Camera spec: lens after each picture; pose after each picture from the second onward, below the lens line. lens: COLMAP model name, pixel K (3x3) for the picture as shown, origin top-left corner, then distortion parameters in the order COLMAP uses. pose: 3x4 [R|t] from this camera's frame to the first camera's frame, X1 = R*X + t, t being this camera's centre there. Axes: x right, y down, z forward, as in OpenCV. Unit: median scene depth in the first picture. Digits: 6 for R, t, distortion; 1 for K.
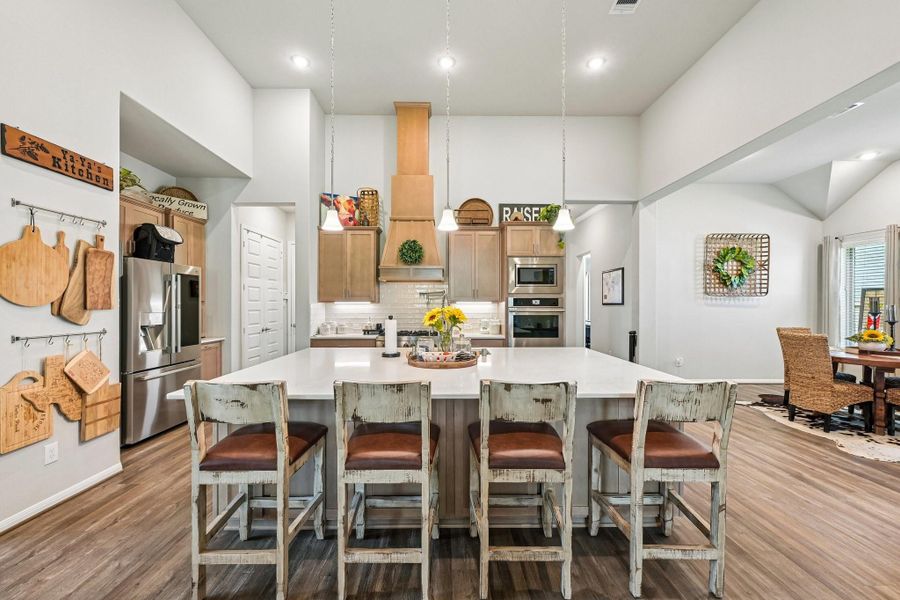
lens RADIAL K [[360.2, 0, 449.6], [0, 360.2, 302.5], [0, 0, 1]] dist [0.004108, -0.000170]
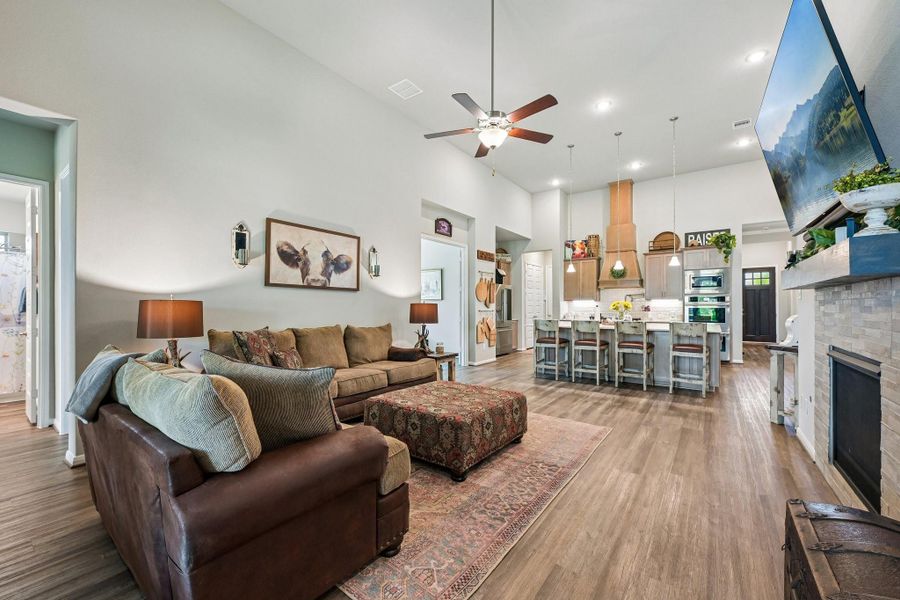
lens RADIAL K [[360.2, 0, 451.2], [0, 360.2, 306.0], [0, 0, 1]] dist [0.004108, -0.000170]
pose [[0.799663, -0.003071, -0.600441, 0.379222], [0.003536, 0.999994, -0.000405, 0.031480], [0.600439, -0.001800, 0.799669, -1.112334]]
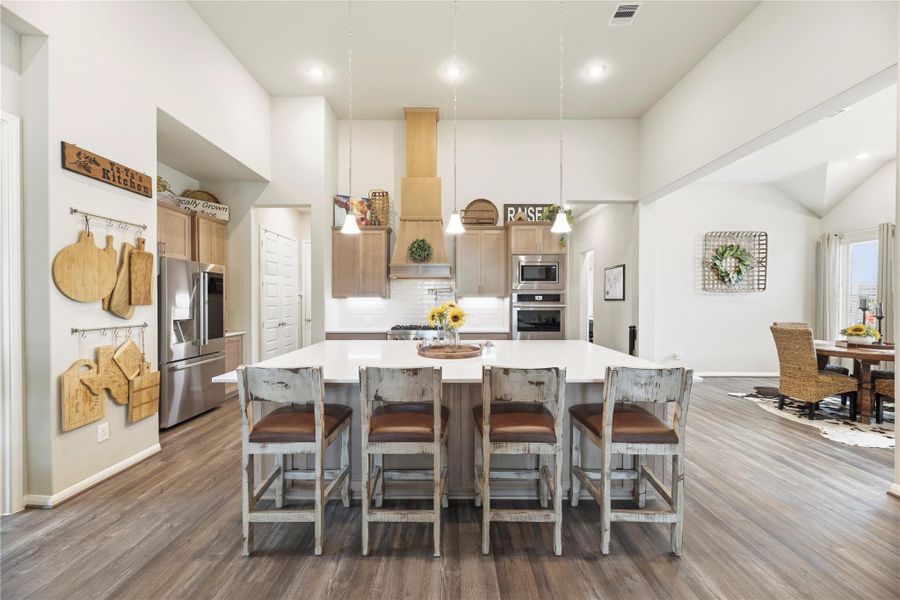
lens RADIAL K [[360.2, 0, 453.5], [0, 360.2, 300.0], [0, 0, 1]] dist [0.004108, -0.000170]
pose [[0.999965, -0.000251, -0.008313, -0.000651], [0.000295, 0.999986, 0.005257, -0.001204], [0.008311, -0.005259, 0.999952, -0.071637]]
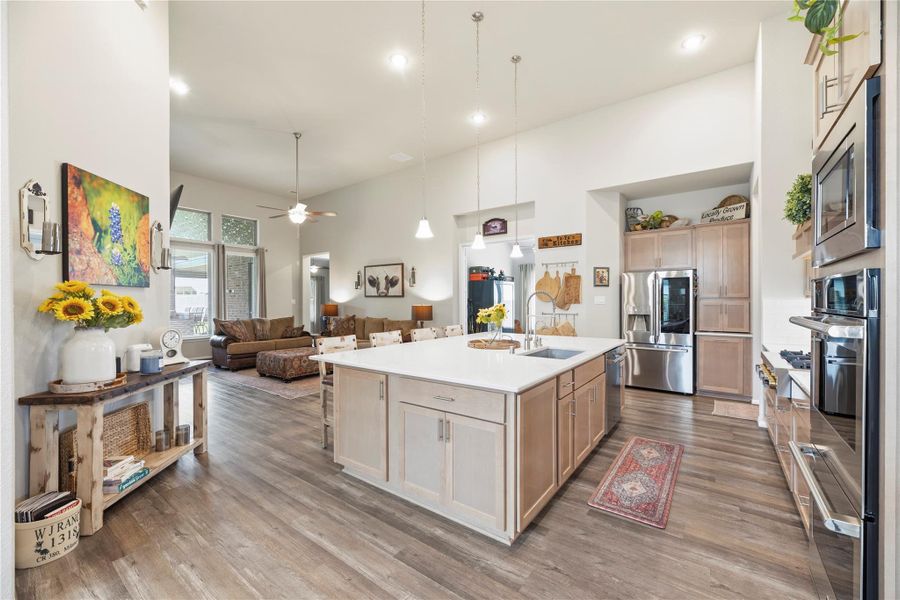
lens RADIAL K [[360.2, 0, 447.1], [0, 360.2, 301.2], [0, 0, 1]] dist [0.004108, -0.000170]
pose [[-0.610573, 0.001385, -0.791958, 0.822585], [0.004551, 0.999988, -0.001759, 0.004244], [0.791947, -0.004678, -0.610572, 1.216853]]
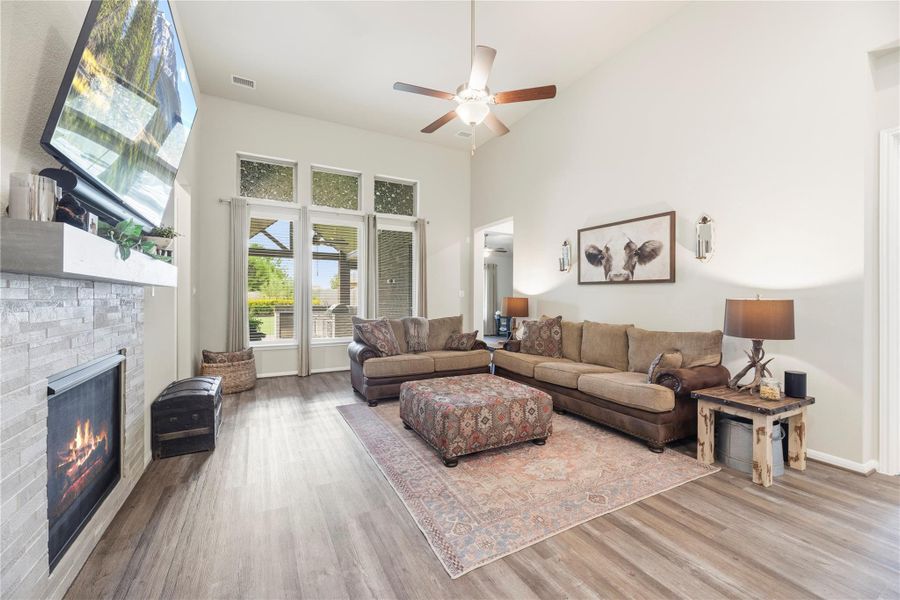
lens RADIAL K [[360.2, 0, 450.8], [0, 360.2, 296.9], [0, 0, 1]] dist [0.004108, -0.000170]
pose [[-0.886004, -0.003340, -0.463665, 0.332646], [-0.002023, 0.999992, -0.003338, 0.020243], [0.463672, -0.002019, -0.886004, 0.337010]]
